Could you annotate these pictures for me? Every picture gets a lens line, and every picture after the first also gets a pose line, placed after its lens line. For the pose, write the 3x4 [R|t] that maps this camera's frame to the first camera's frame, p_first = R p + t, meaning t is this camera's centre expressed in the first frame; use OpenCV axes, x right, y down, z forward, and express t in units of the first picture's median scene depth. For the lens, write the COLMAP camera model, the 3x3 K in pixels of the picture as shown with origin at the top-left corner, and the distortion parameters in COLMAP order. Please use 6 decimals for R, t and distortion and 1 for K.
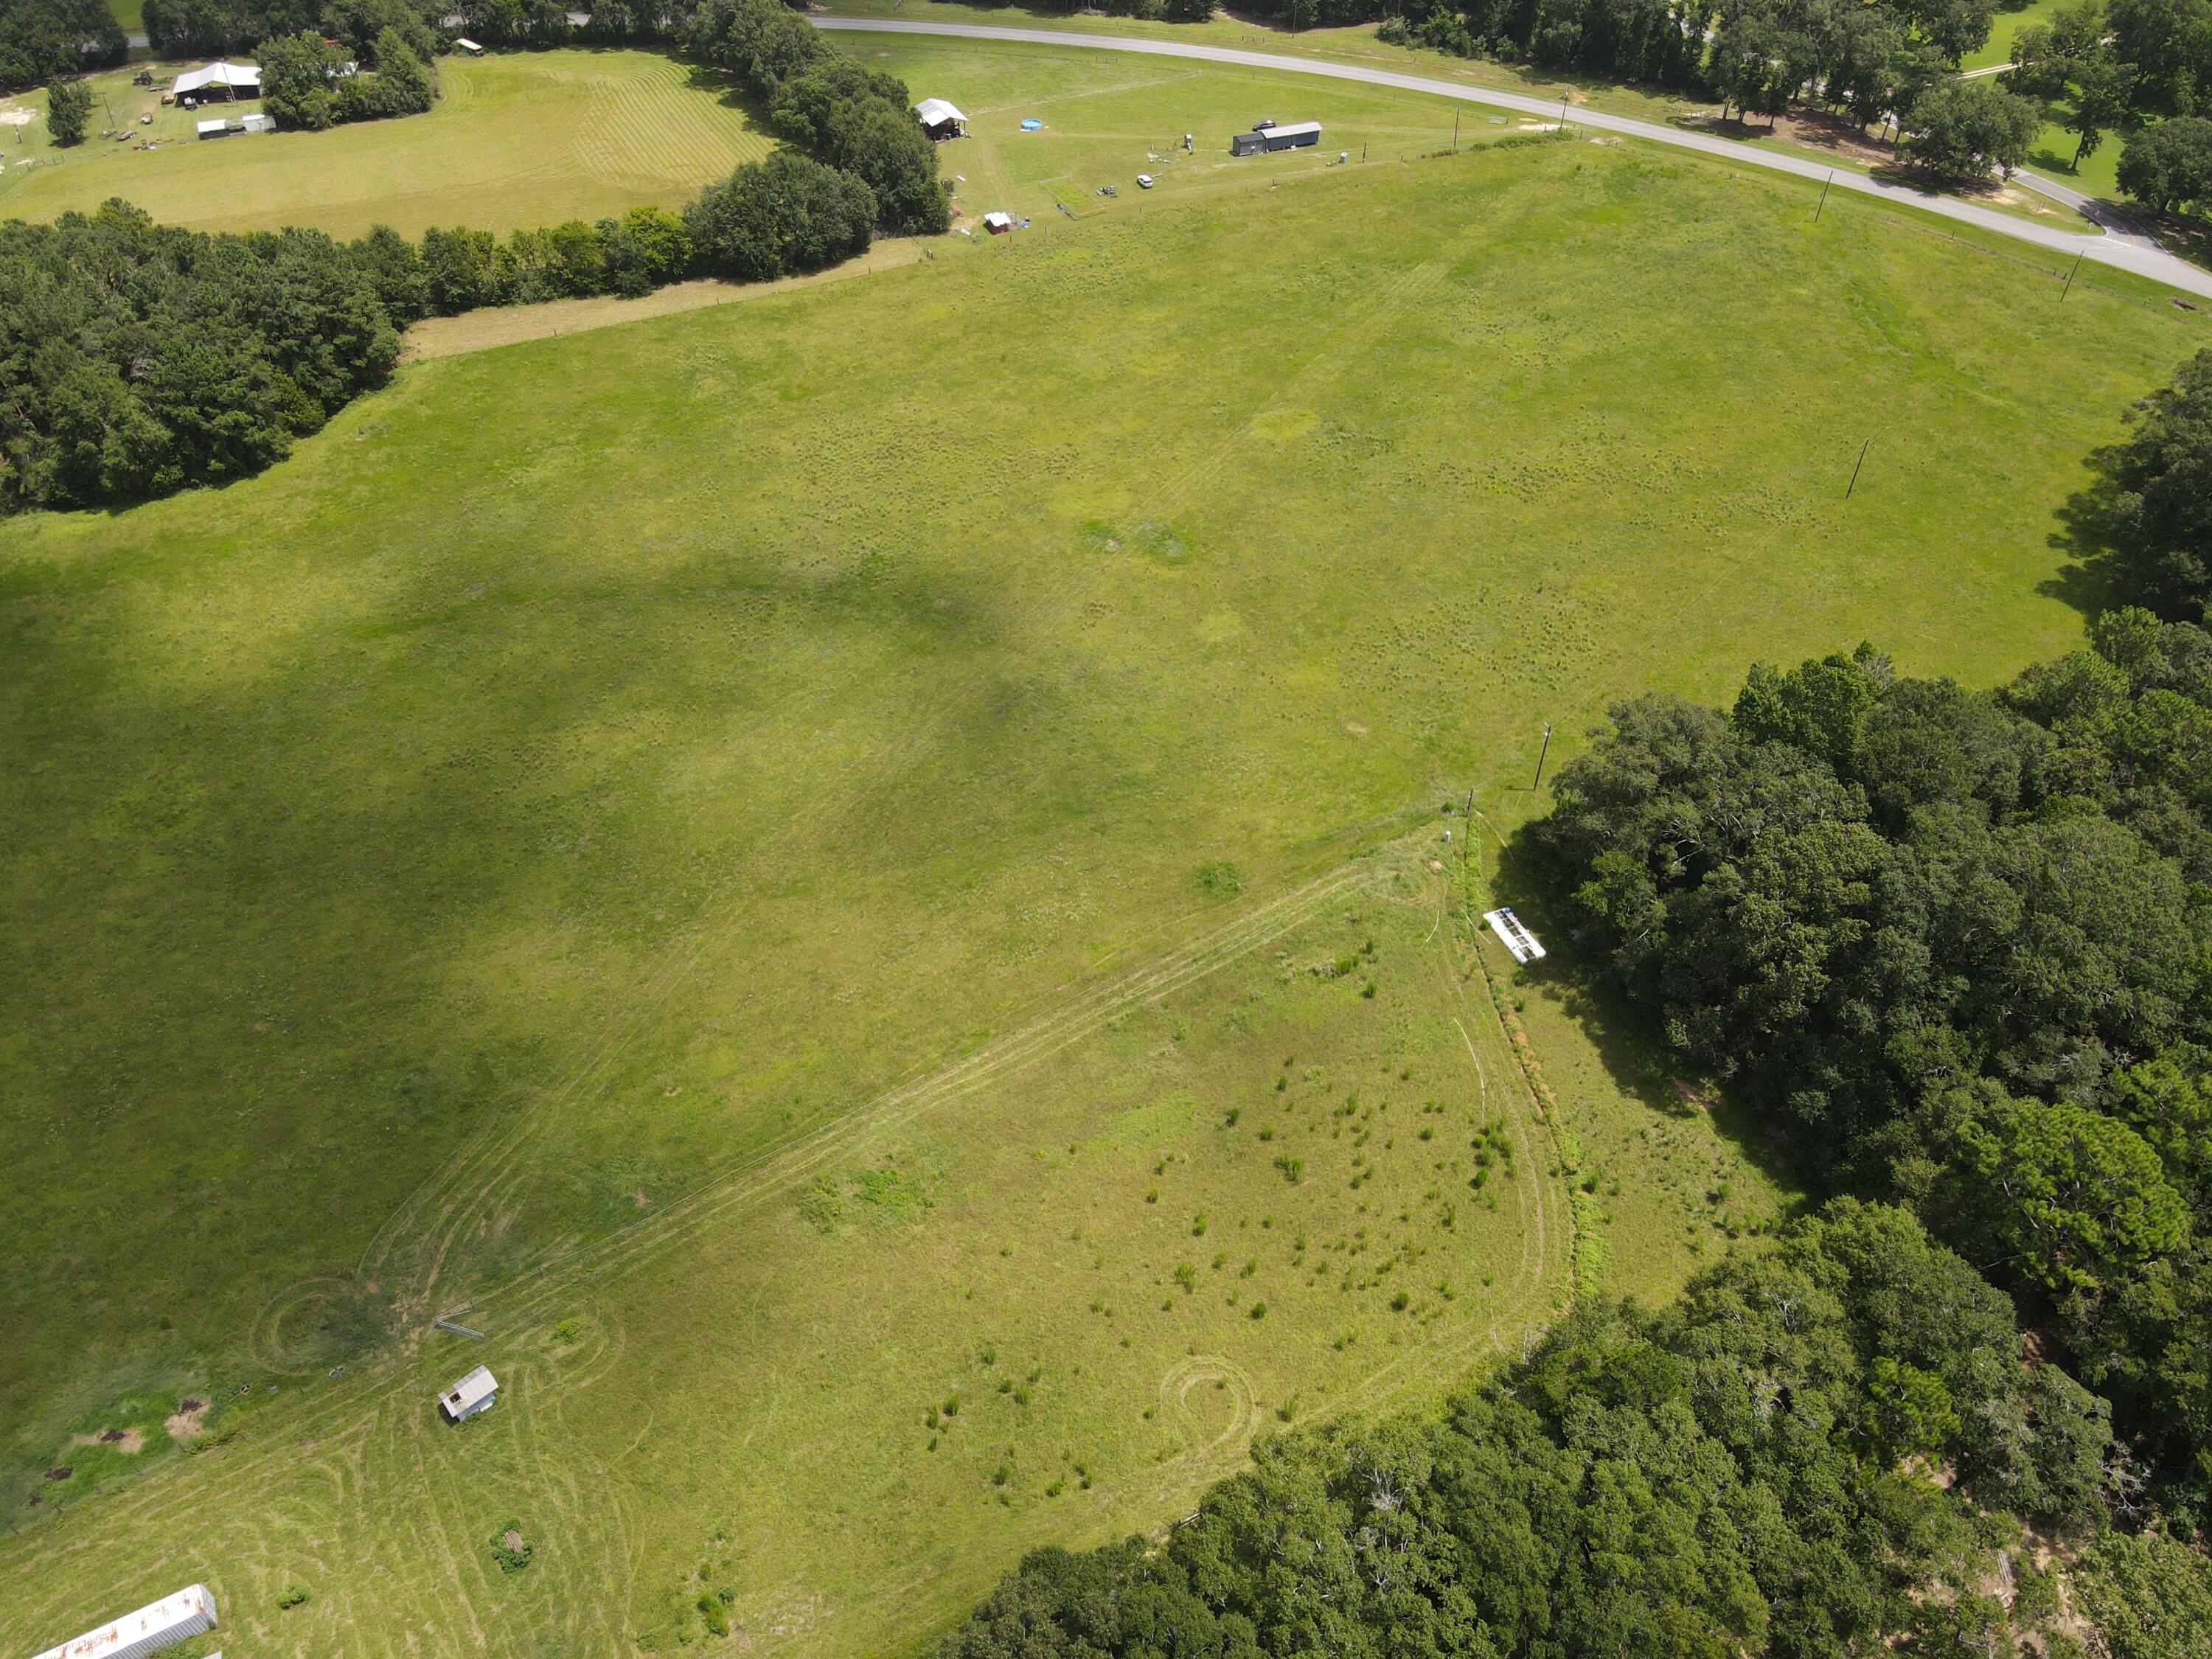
lens RADIAL K [[1620.1, 0, 1106.2], [0, 1620.1, 838.9], [0, 0, 1]] dist [-0.000839, 0.027975]
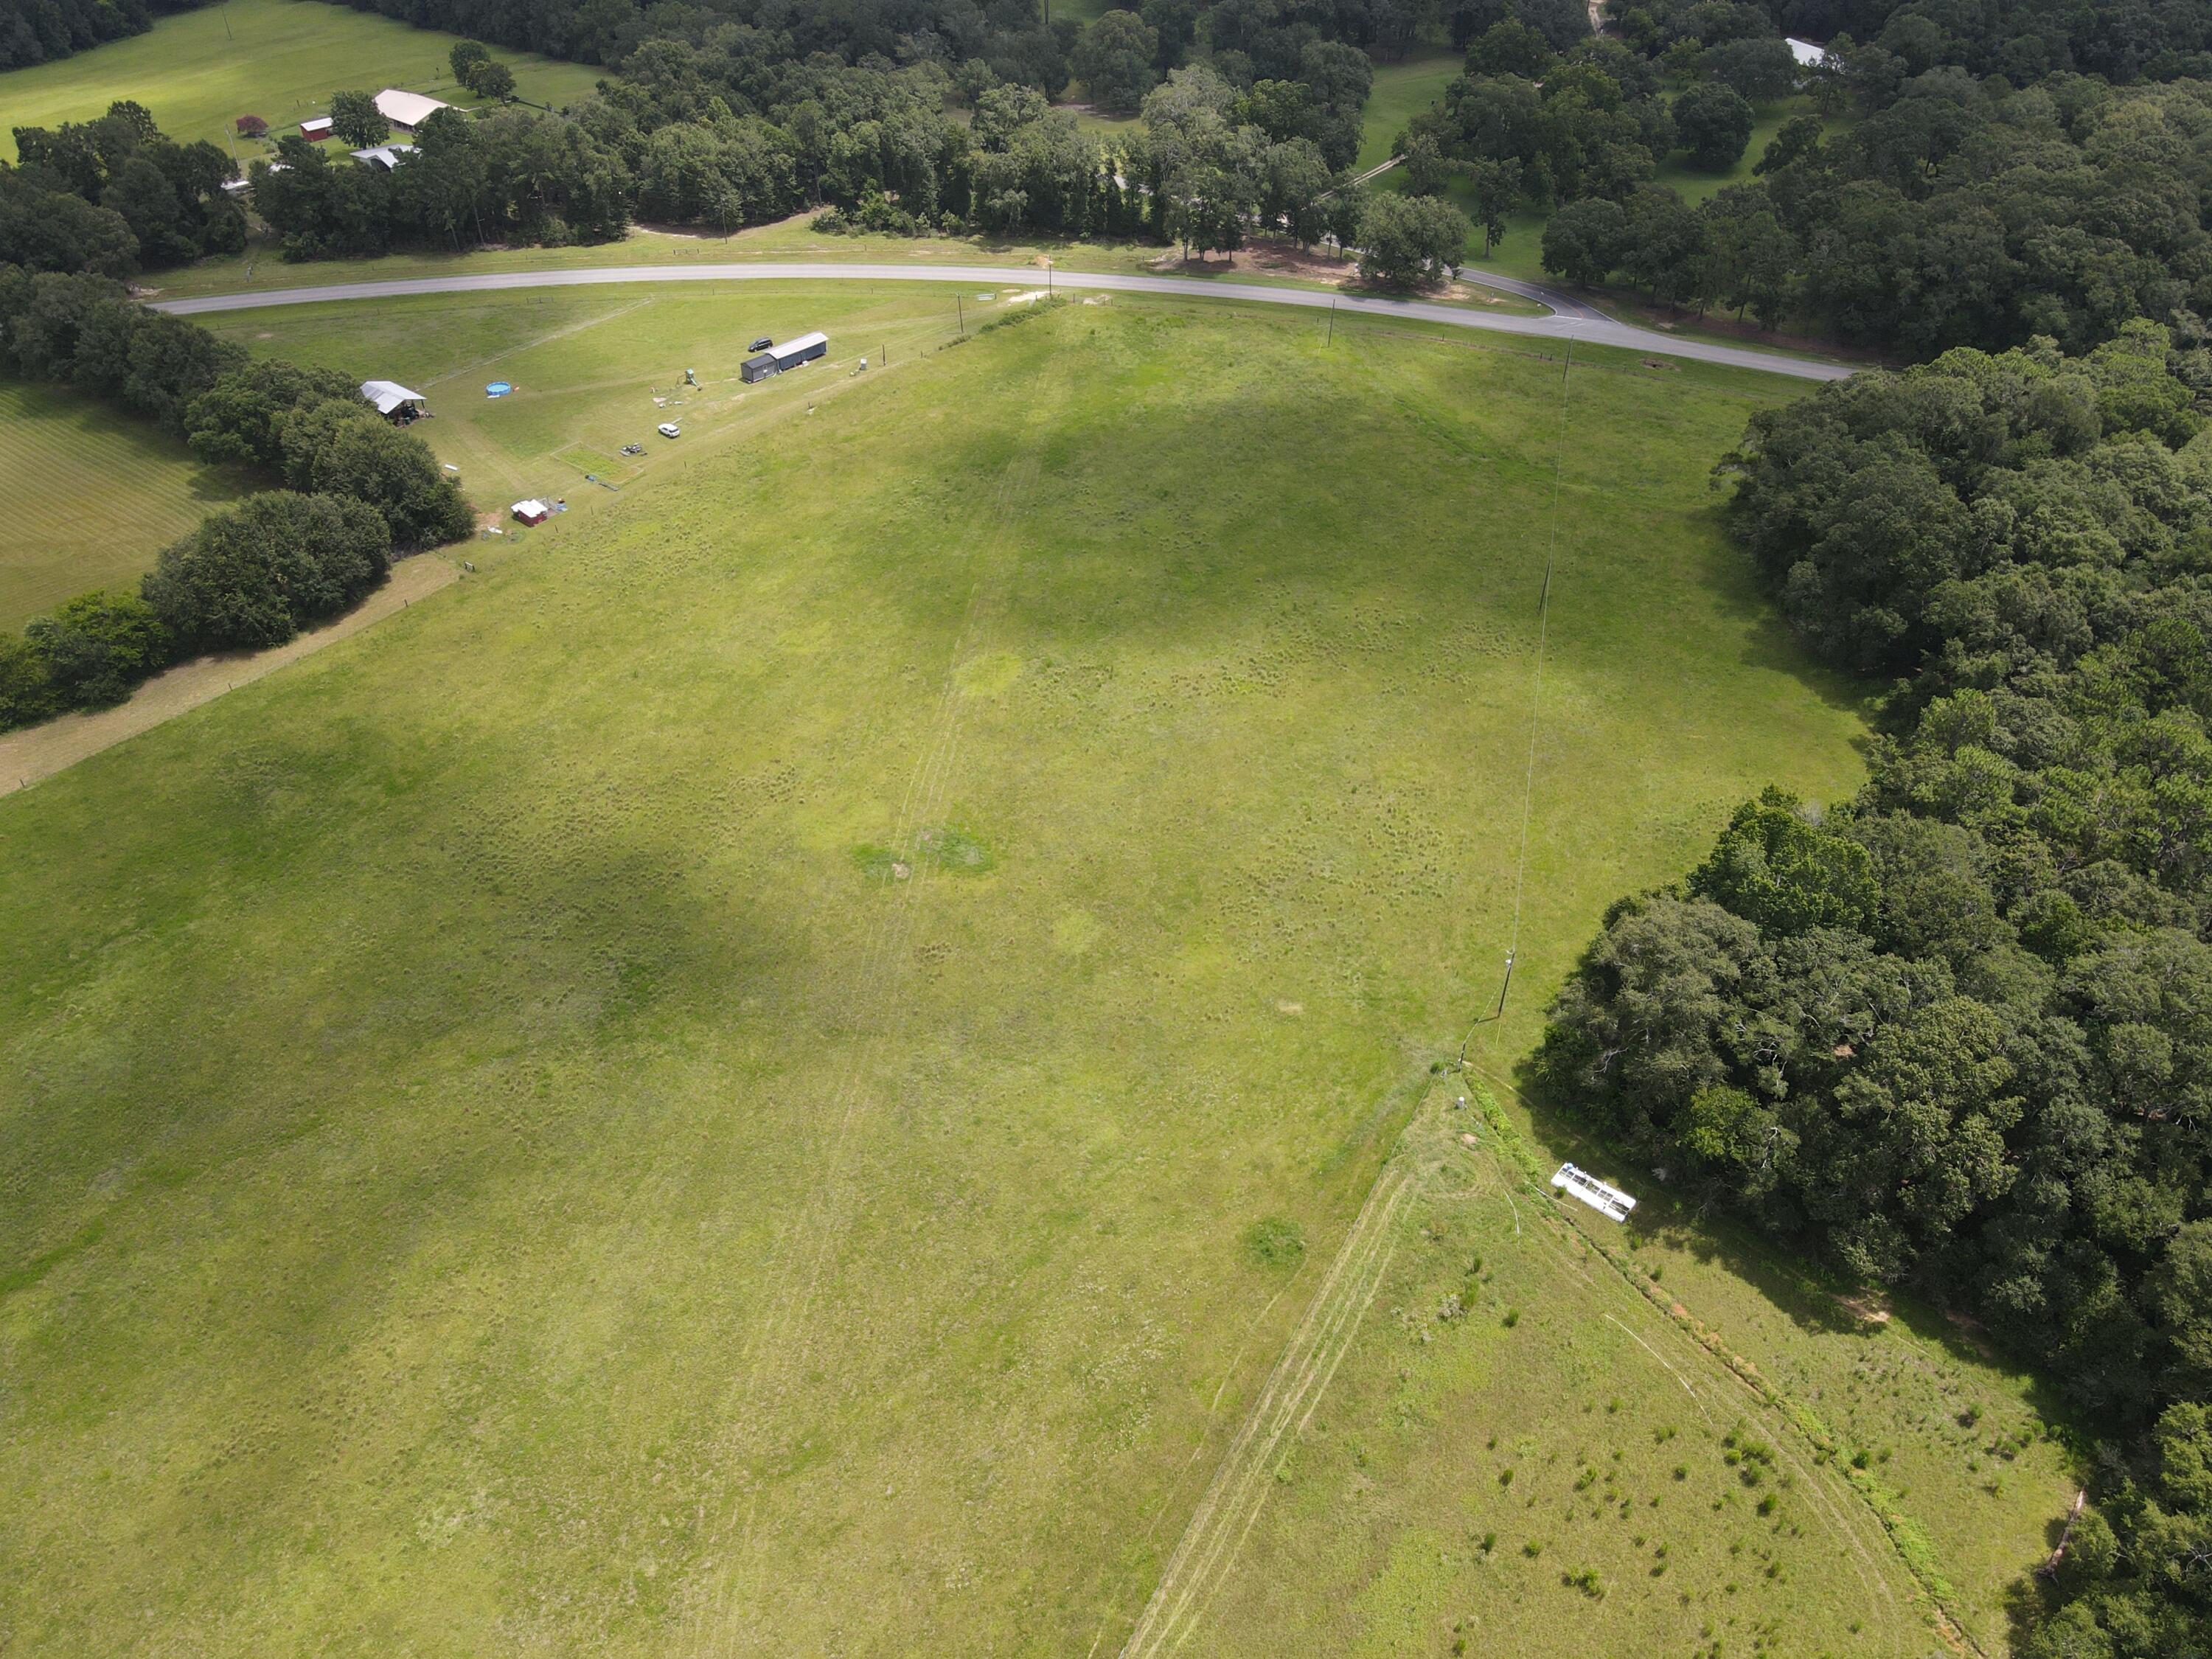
lens RADIAL K [[1620.1, 0, 1106.2], [0, 1620.1, 838.9], [0, 0, 1]] dist [-0.000839, 0.027975]
pose [[0.894483, -0.282315, 0.346696, -0.243714], [0.304155, 0.952579, -0.009042, -0.195115], [-0.327703, 0.113537, 0.937934, 0.186221]]
